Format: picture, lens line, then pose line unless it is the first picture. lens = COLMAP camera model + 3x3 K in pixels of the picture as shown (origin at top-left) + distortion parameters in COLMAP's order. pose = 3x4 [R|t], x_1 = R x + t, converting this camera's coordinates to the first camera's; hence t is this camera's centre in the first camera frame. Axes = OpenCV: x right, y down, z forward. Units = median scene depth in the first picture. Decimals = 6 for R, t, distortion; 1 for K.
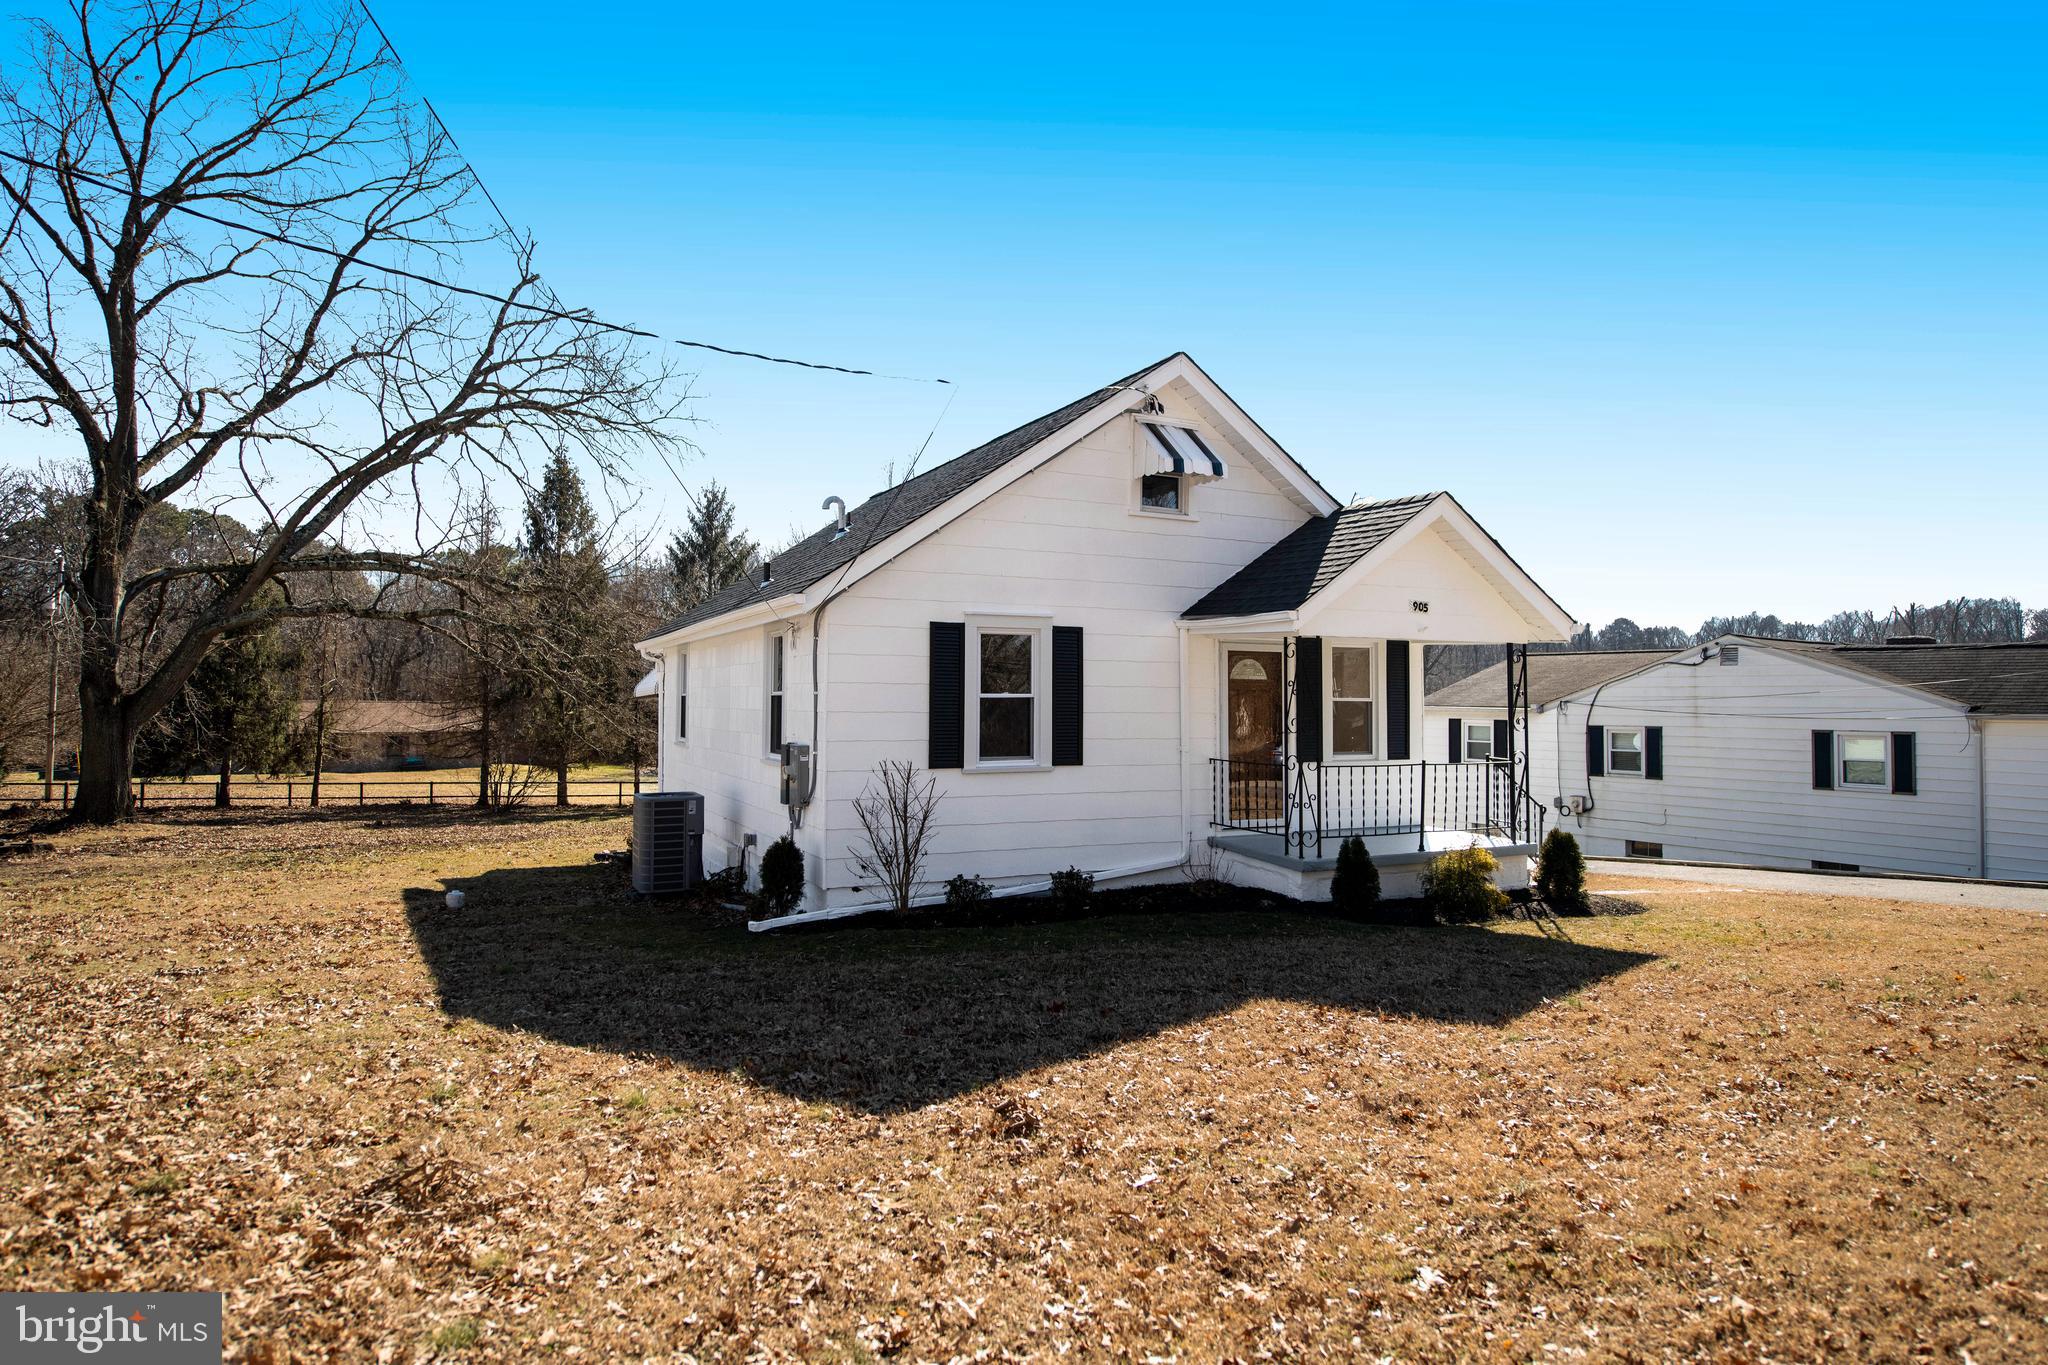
lens RADIAL K [[1220.3, 0, 1021.7], [0, 1220.3, 683.3], [0, 0, 1]] dist [-0.001274, 0.000211]
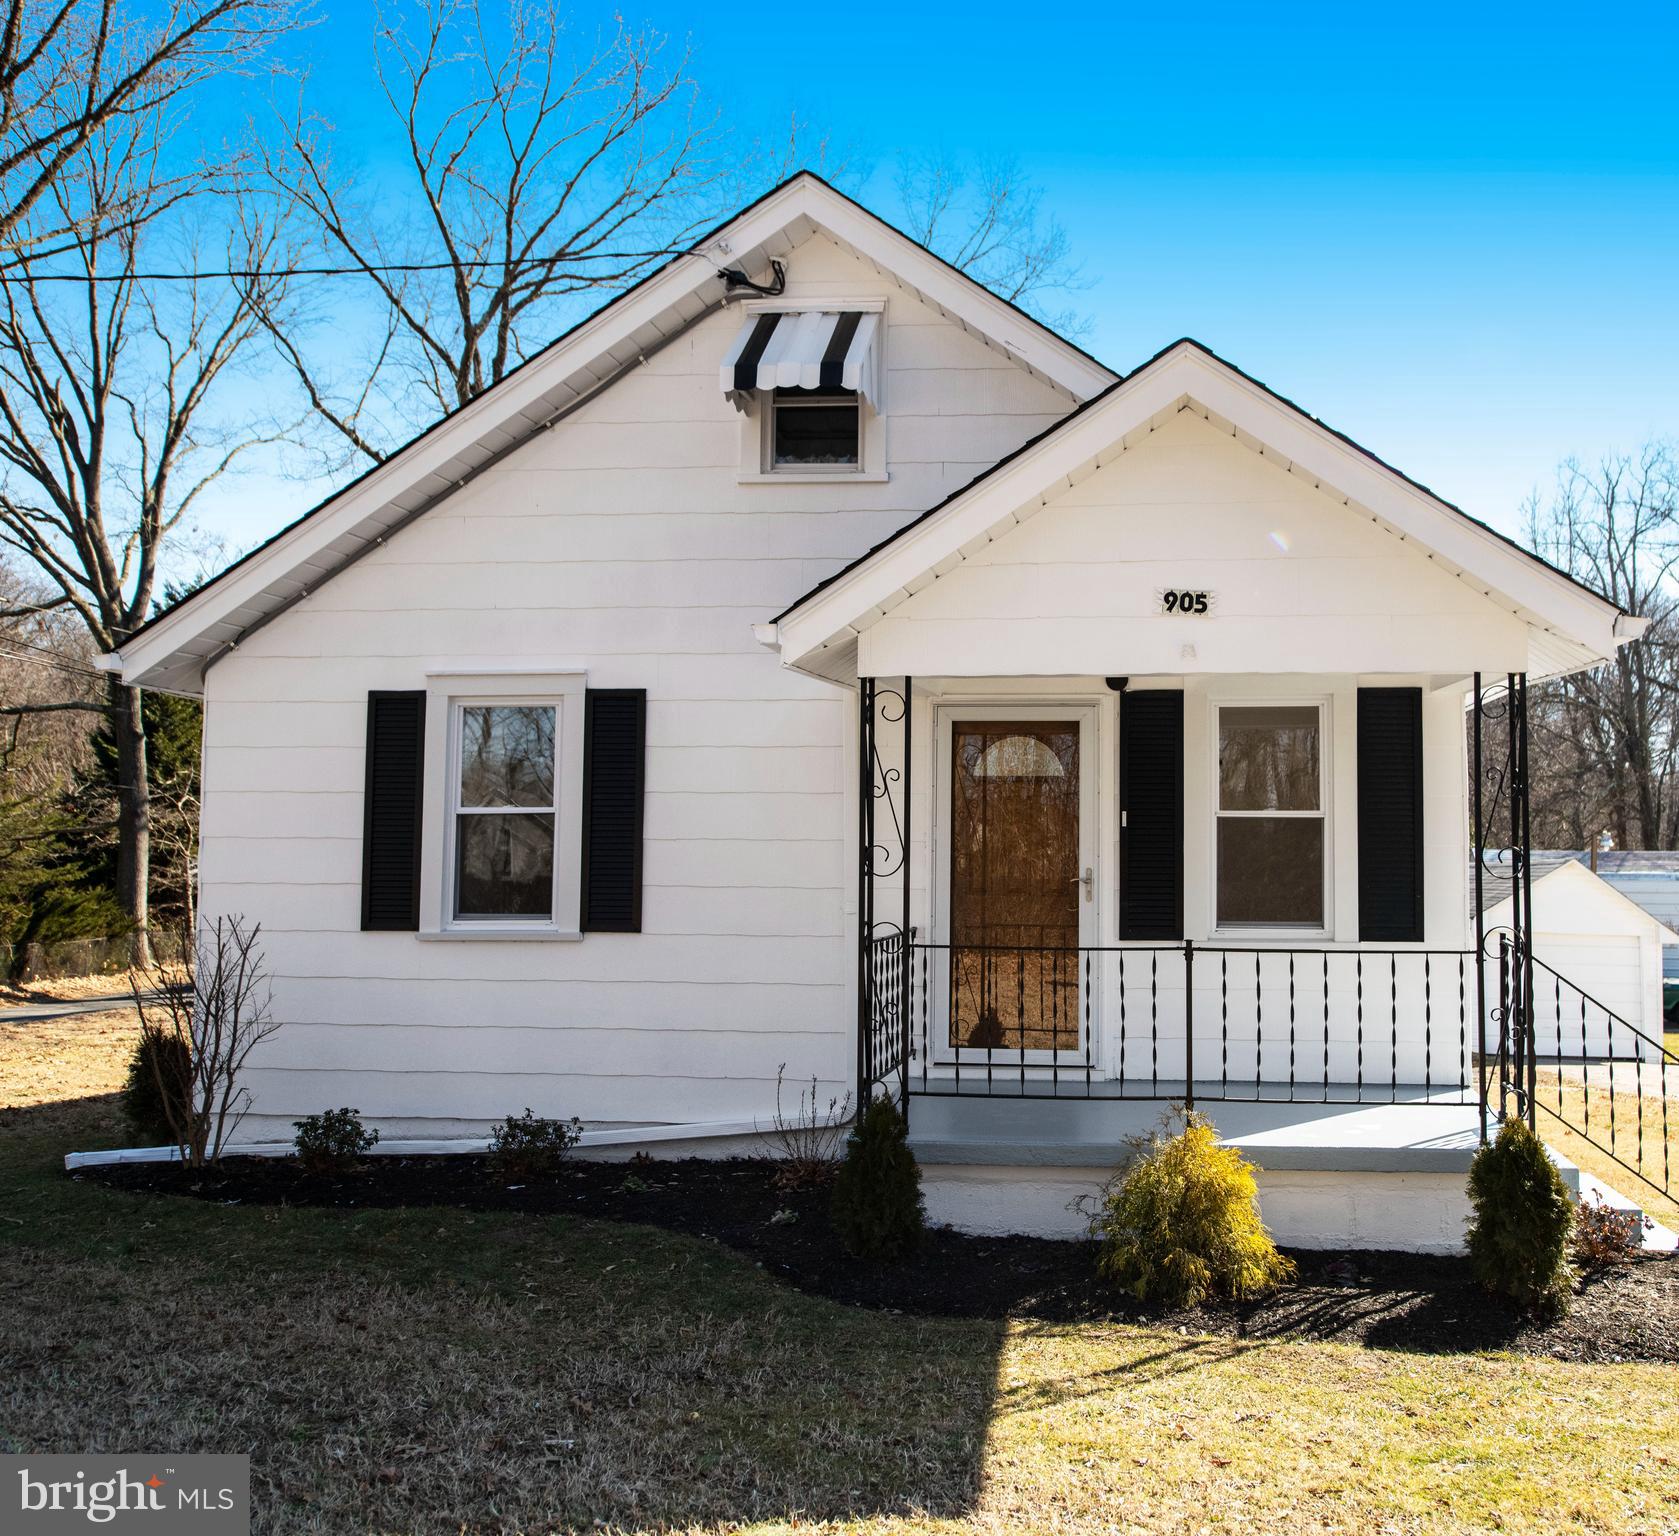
lens RADIAL K [[1606.2, 0, 986.3], [0, 1606.2, 789.0], [0, 0, 1]] dist [0.001128, 0.000000]
pose [[0.850284, -0.023335, -0.525807, 0.576218], [0.009080, 0.999518, -0.029675, 0.024138], [0.526246, 0.020457, 0.850086, 0.451428]]
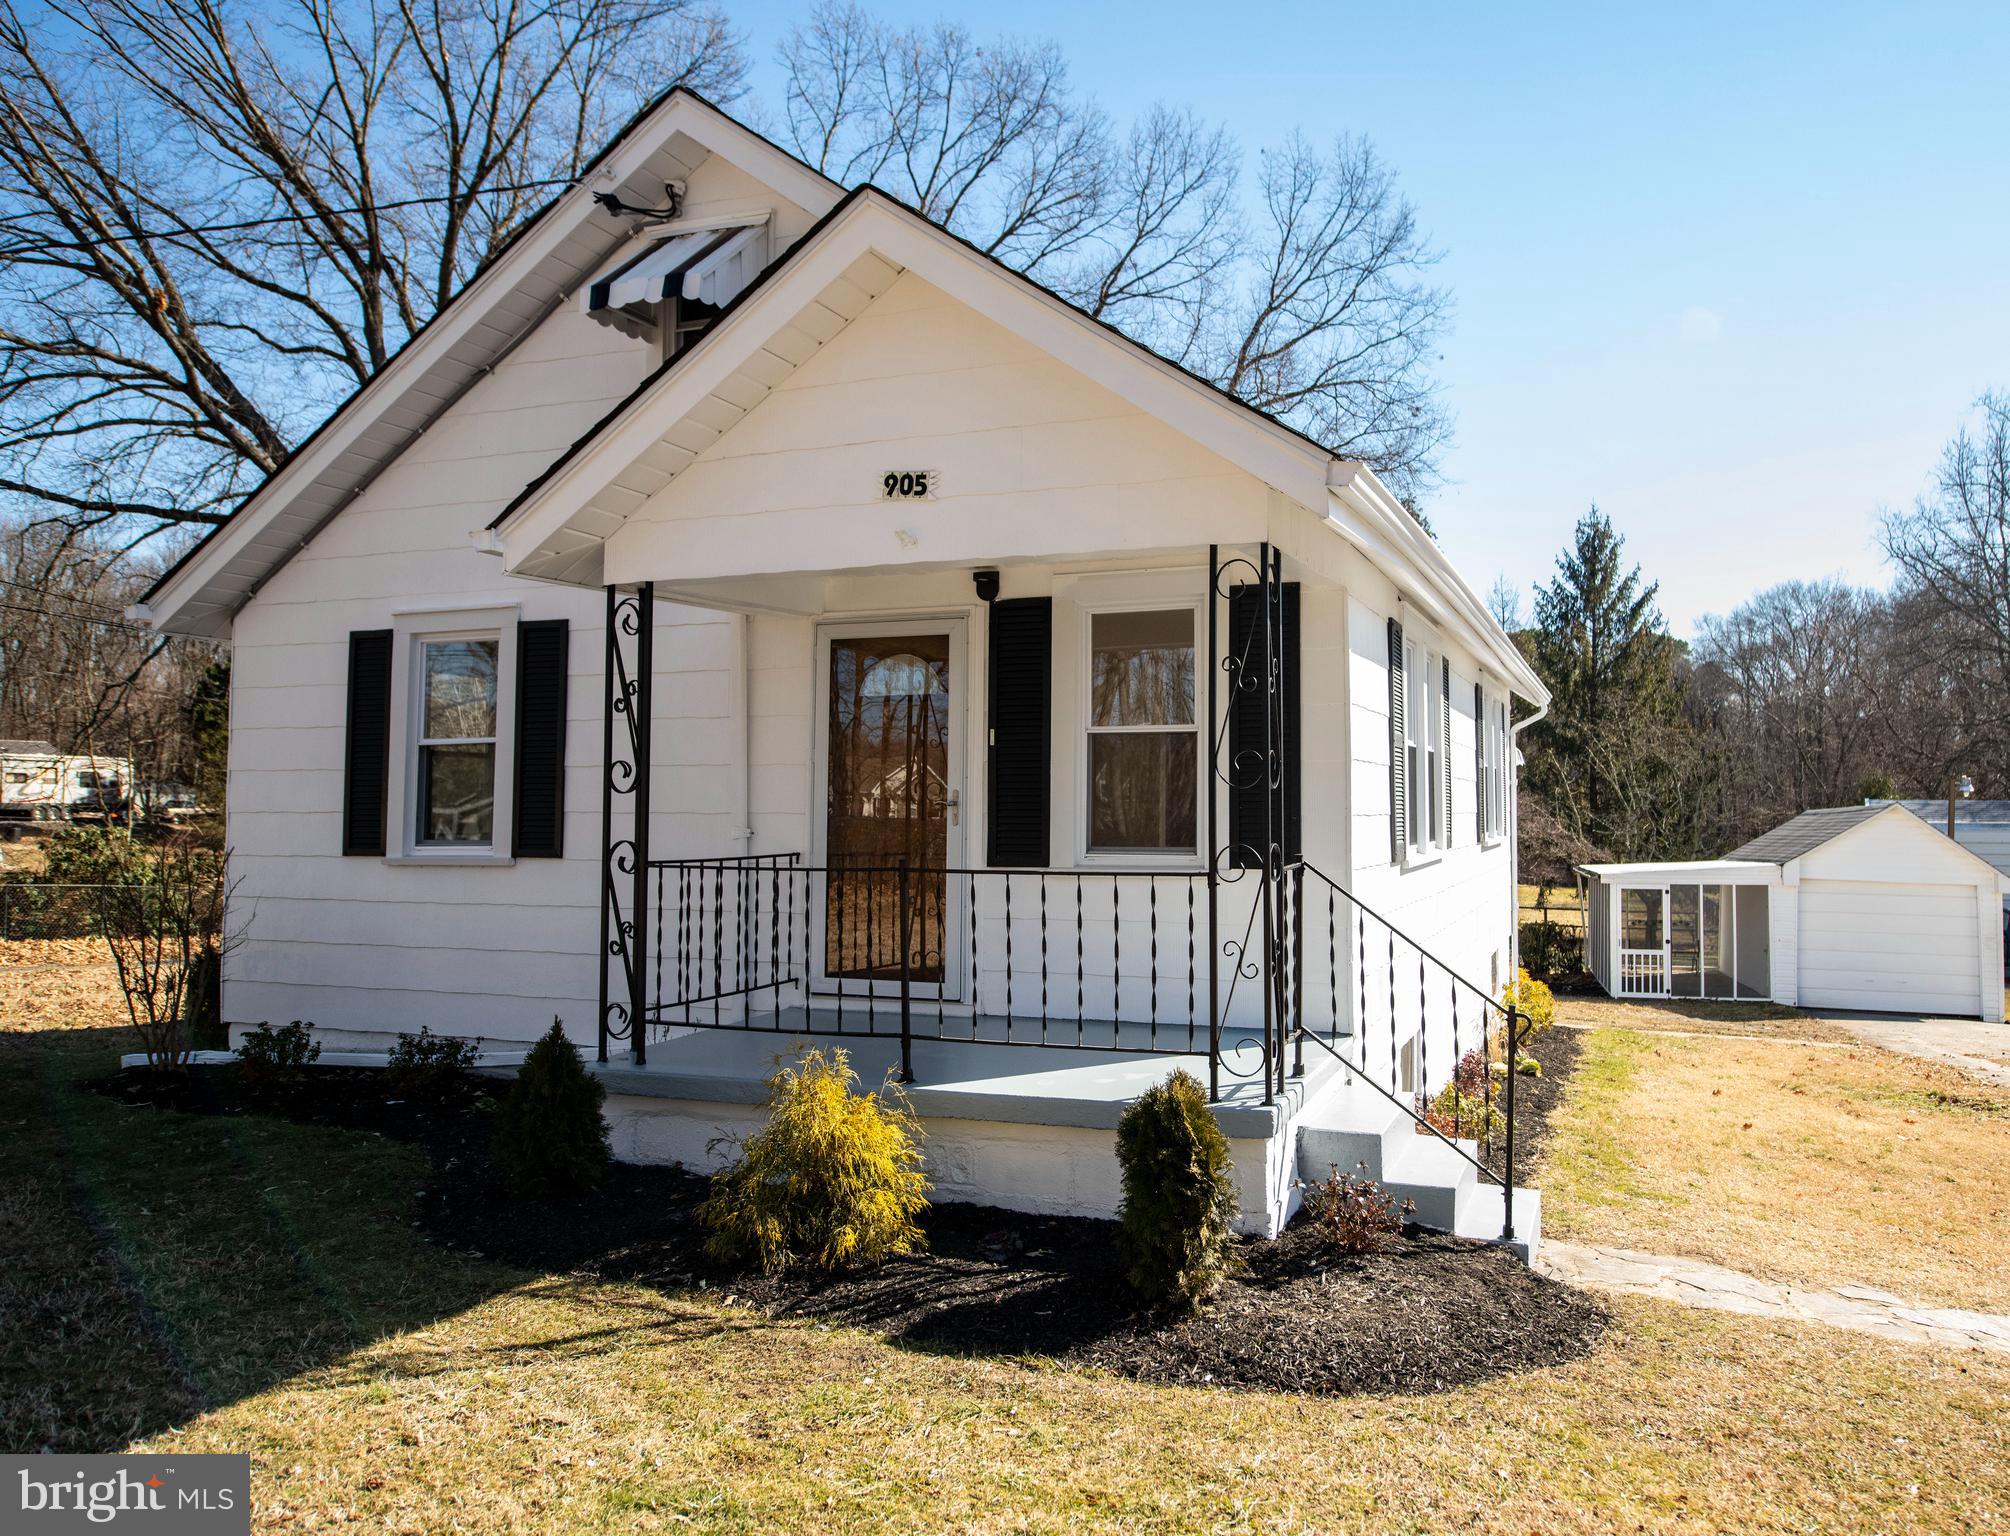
lens RADIAL K [[1436.7, 0, 1123.1], [0, 1436.7, 759.7], [0, 0, 1]] dist [0.003058, -0.005971]
pose [[0.699743, -0.032913, -0.713636, 0.718102], [0.015573, 0.999404, -0.030822, 0.045635], [0.714225, 0.010454, 0.699838, 0.713888]]
